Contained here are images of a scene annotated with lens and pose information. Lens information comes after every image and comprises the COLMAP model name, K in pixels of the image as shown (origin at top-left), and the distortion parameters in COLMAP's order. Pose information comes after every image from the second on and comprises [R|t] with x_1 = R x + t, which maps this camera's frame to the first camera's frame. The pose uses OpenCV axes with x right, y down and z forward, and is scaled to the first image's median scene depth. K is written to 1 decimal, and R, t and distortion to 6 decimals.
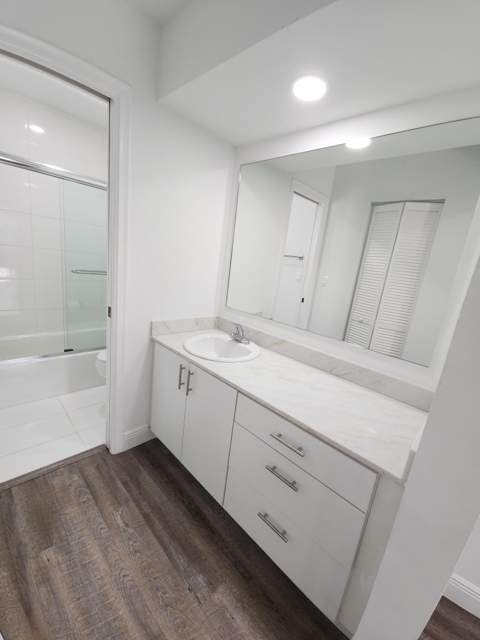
lens RADIAL K [[259.5, 0, 239.7], [0, 259.5, 318.7], [0, 0, 1]] dist [-0.012992, -0.001690]
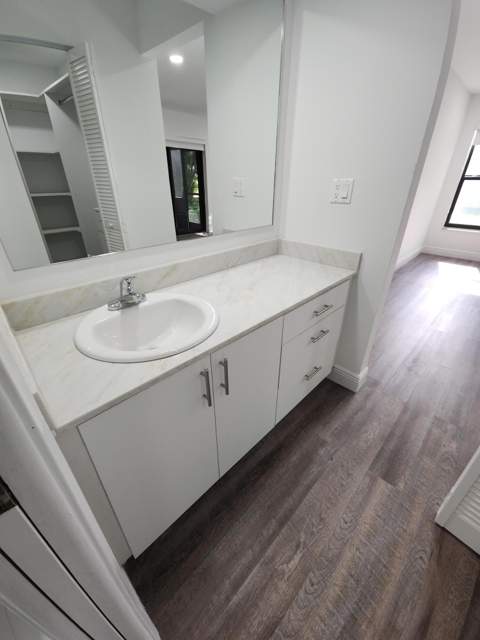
lens RADIAL K [[259.5, 0, 240.6], [0, 259.5, 322.2], [0, 0, 1]] dist [-0.012992, -0.001690]
pose [[0.000594, -0.583612, 0.812032, -0.676148], [0.215570, 0.793015, 0.569786, -0.216232], [-0.976488, 0.174711, 0.126281, 0.952093]]
